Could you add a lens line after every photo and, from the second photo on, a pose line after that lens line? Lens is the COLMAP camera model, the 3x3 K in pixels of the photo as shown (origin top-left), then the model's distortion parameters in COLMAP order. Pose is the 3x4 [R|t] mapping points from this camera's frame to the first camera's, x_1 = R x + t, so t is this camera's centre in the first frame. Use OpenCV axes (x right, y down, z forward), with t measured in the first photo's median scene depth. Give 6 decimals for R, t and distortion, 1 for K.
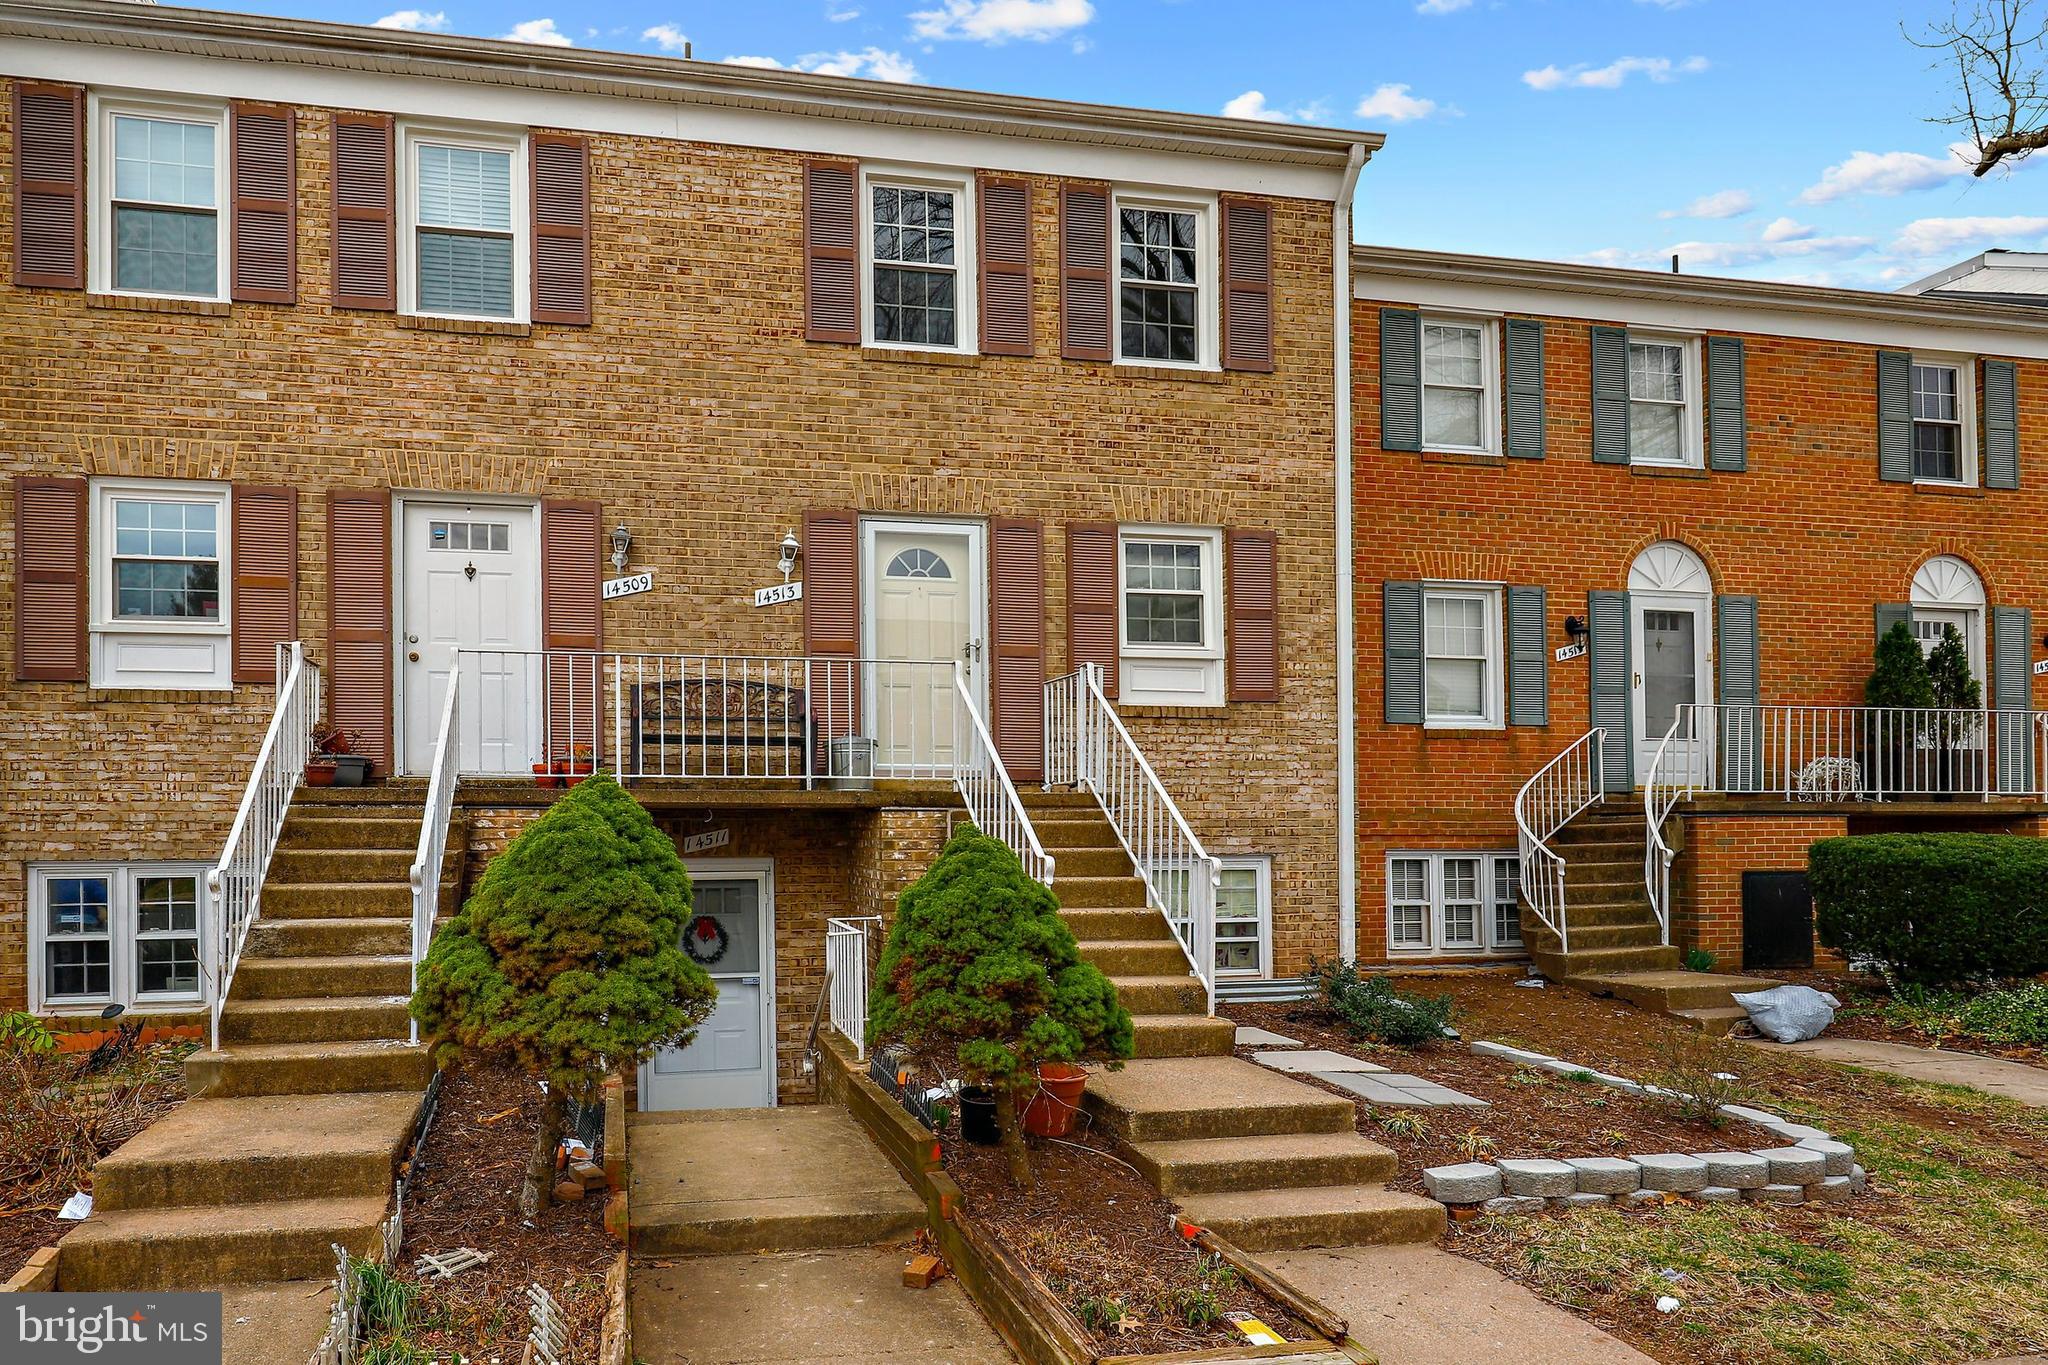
lens RADIAL K [[993.7, 0, 947.4], [0, 993.7, 671.4], [0, 0, 1]] dist [0.001535, -0.000444]
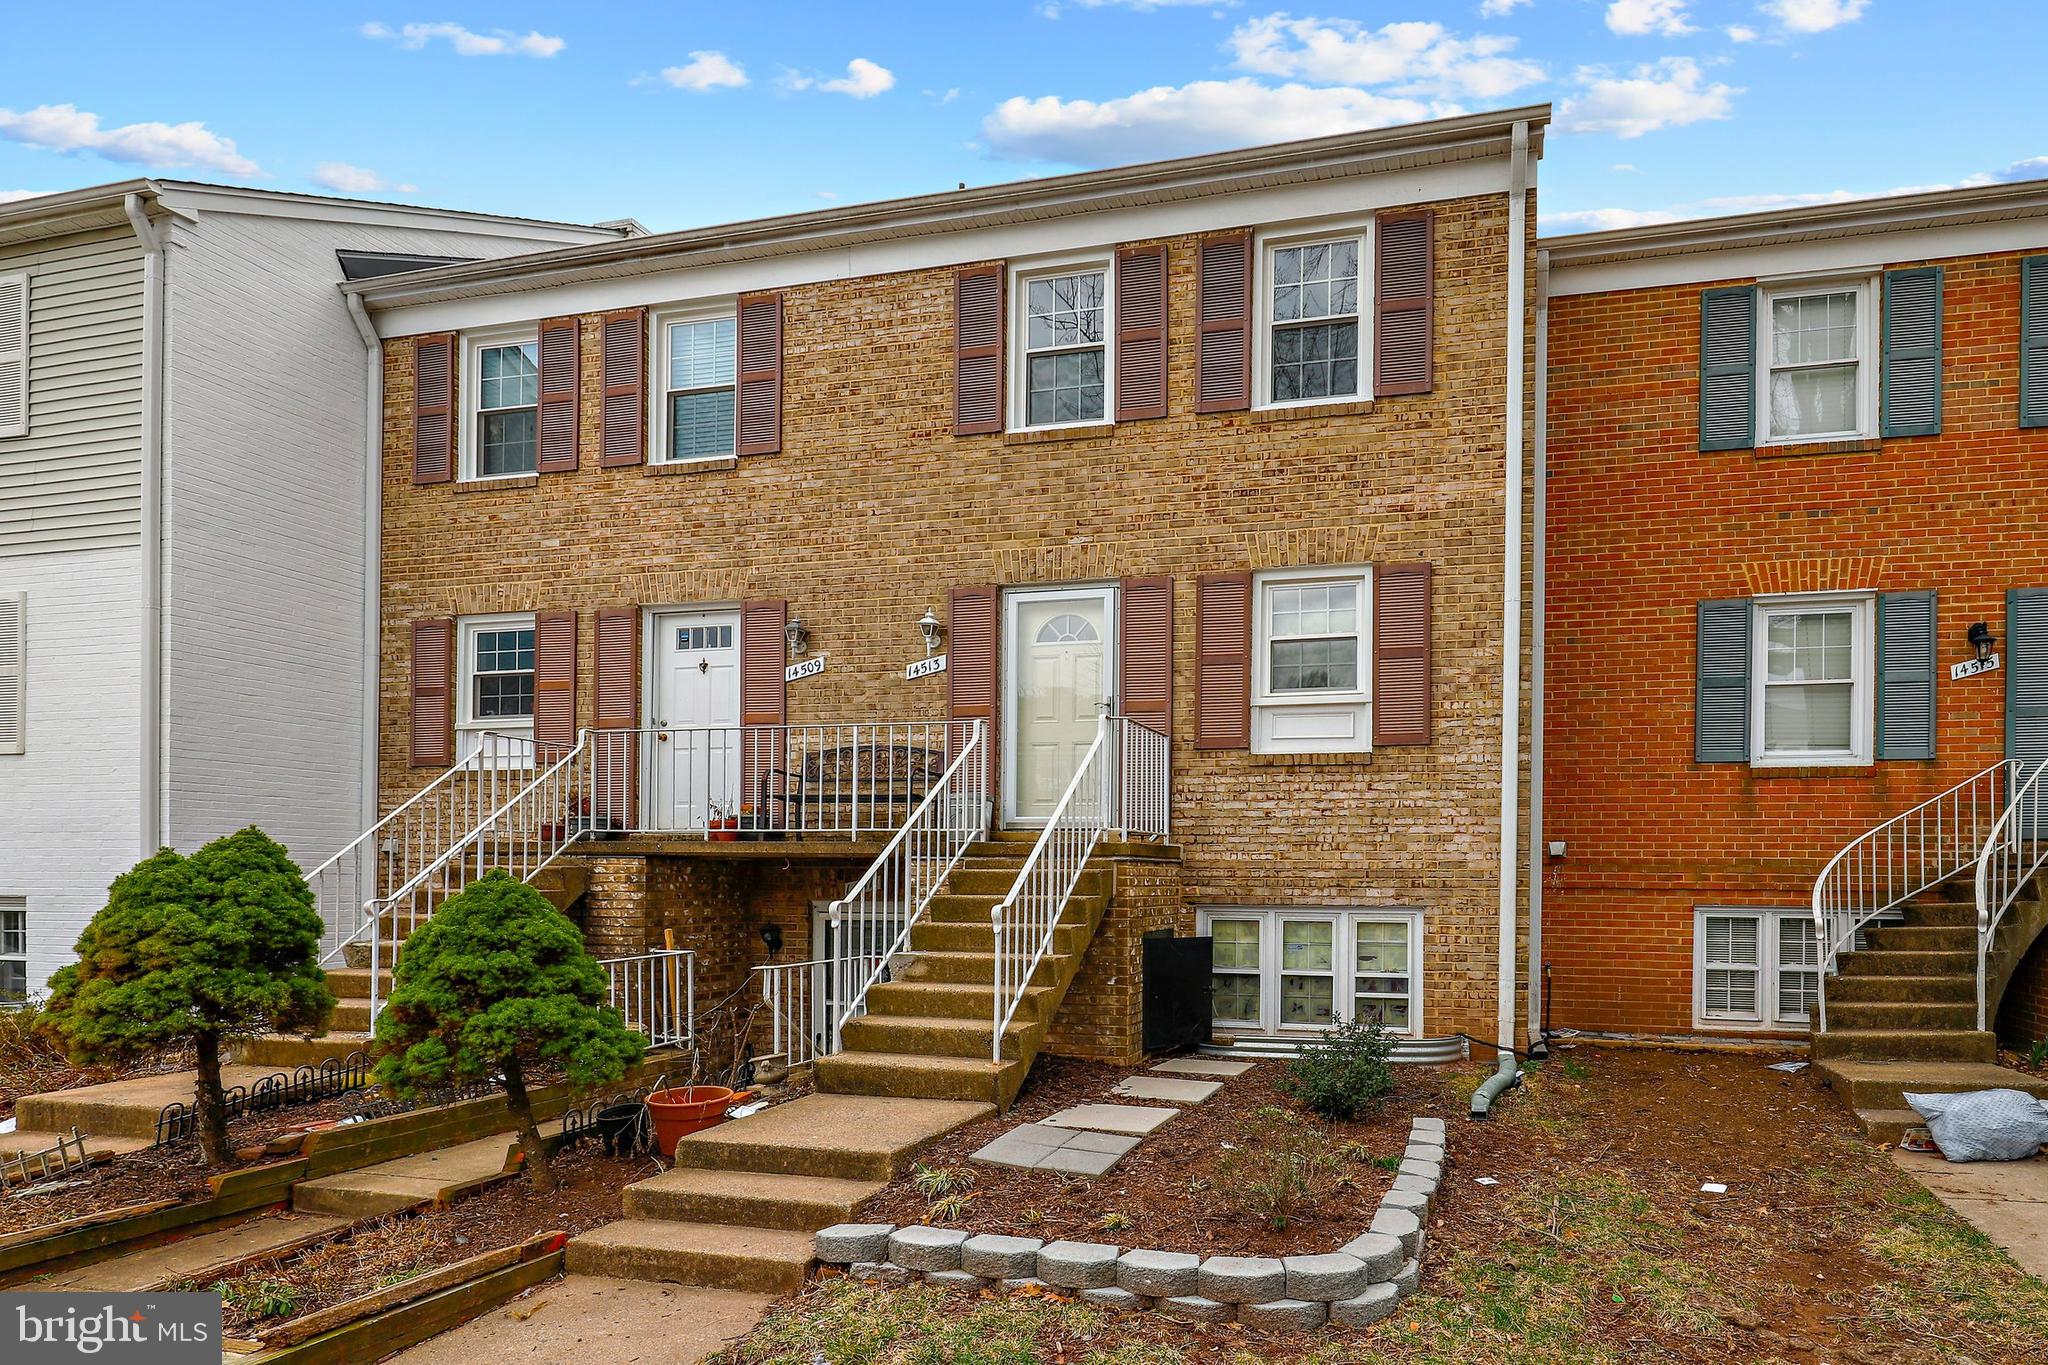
lens RADIAL K [[908.7, 0, 971.8], [0, 908.7, 745.4], [0, 0, 1]] dist [0.002979, -0.001311]
pose [[0.941375, -0.041203, -0.334837, 0.205656], [0.045338, 0.998961, 0.004539, 0.007580], [0.334303, -0.019454, 0.942265, 0.047652]]
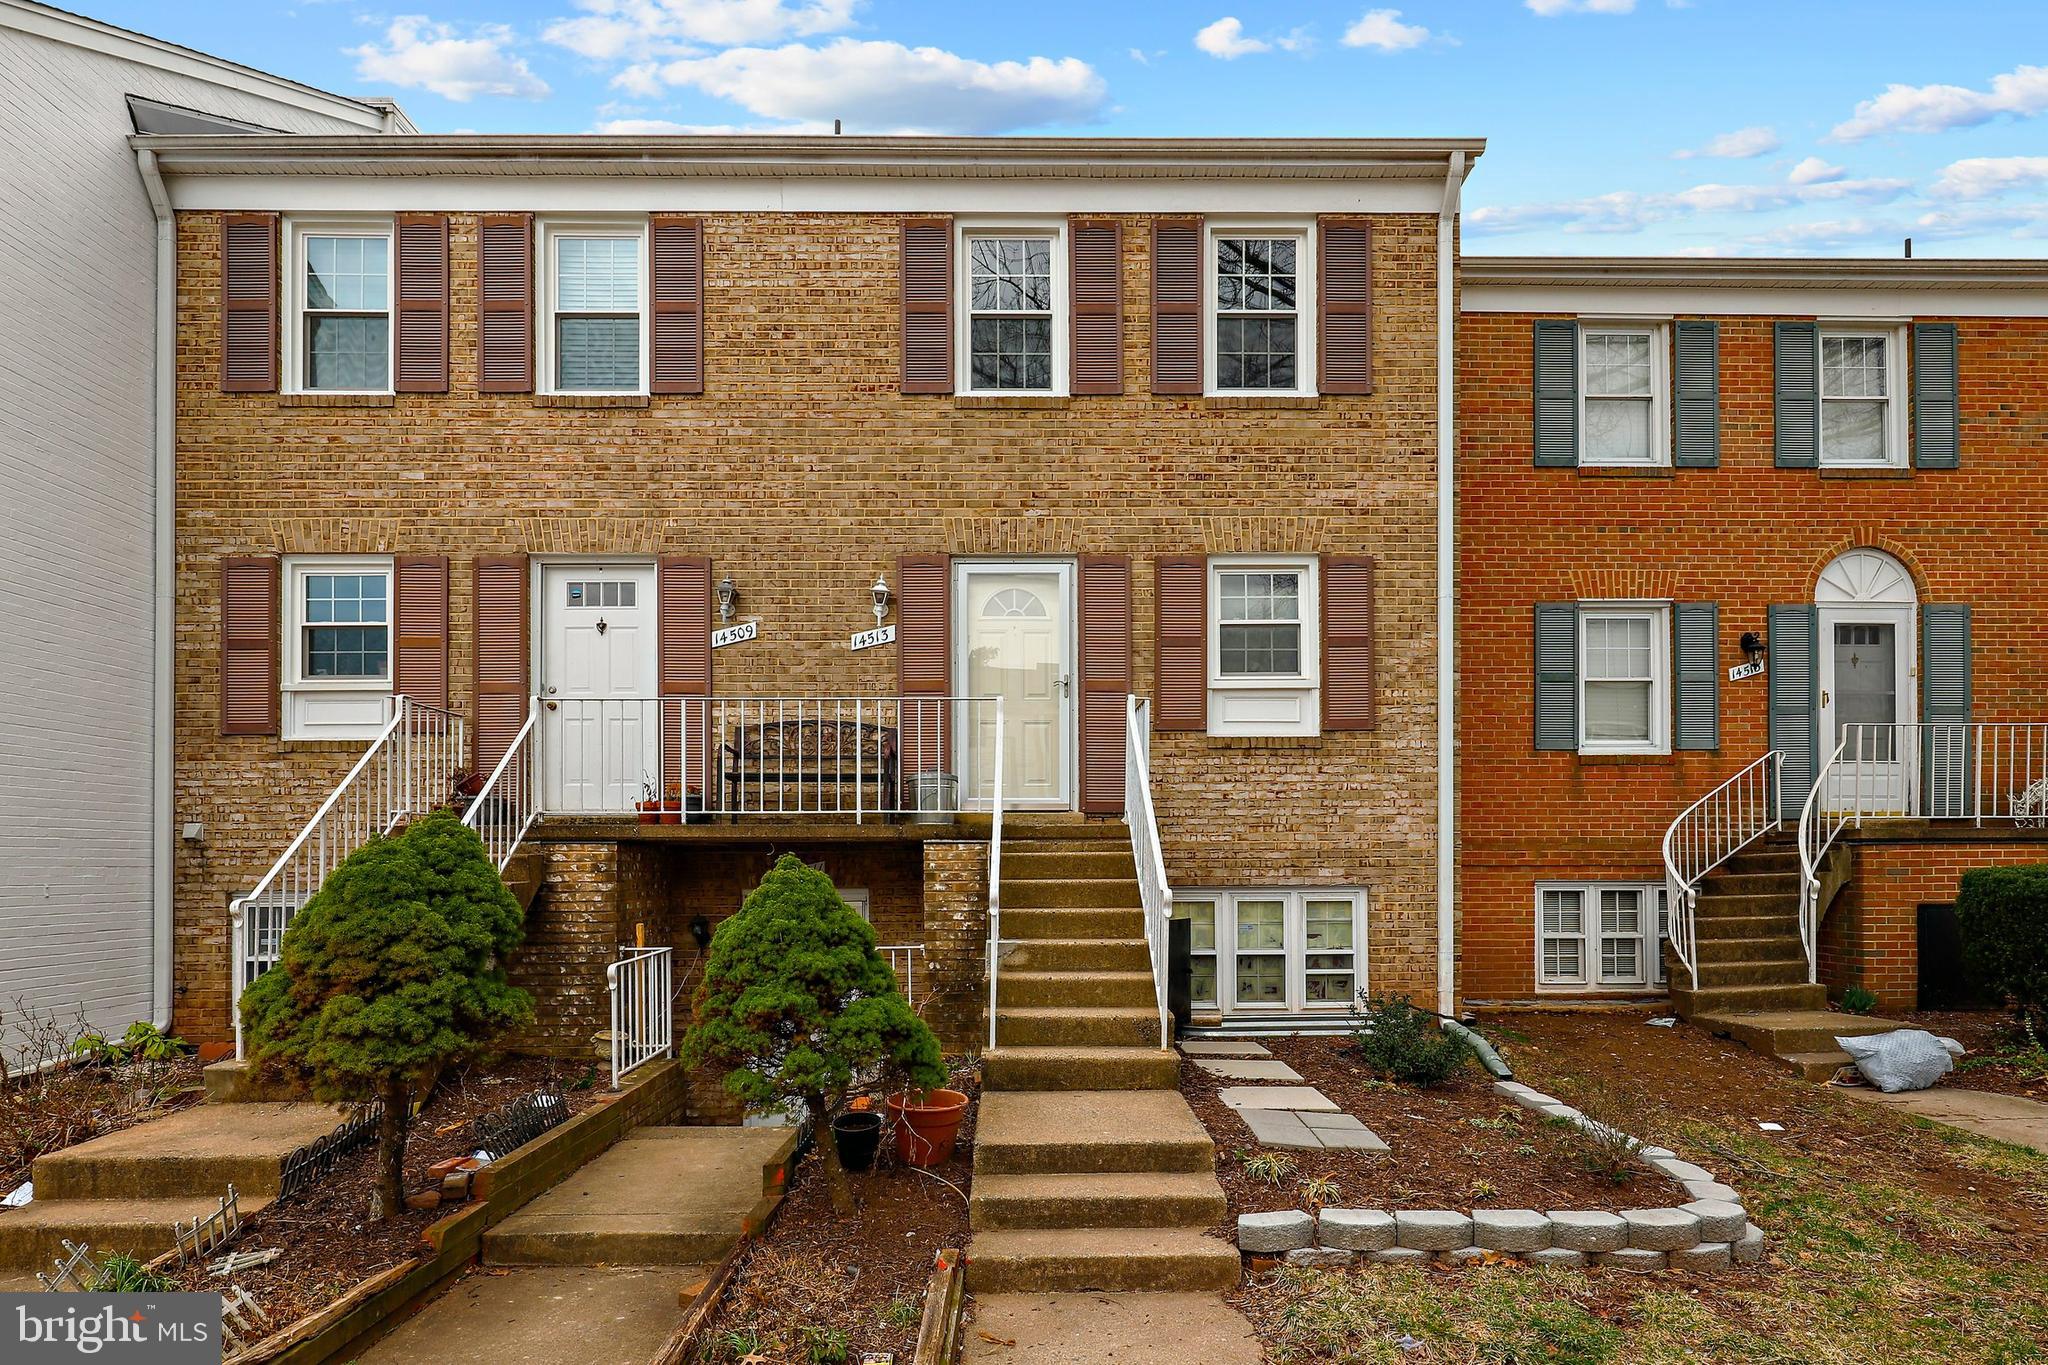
lens RADIAL K [[958.7, 0, 998.3], [0, 958.7, 715.6], [0, 0, 1]] dist [0.001202, -0.000051]
pose [[0.991133, -0.023398, -0.130794, 0.085219], [0.024256, 0.999693, 0.004963, 0.002491], [0.130638, -0.008091, 0.991397, 0.013468]]
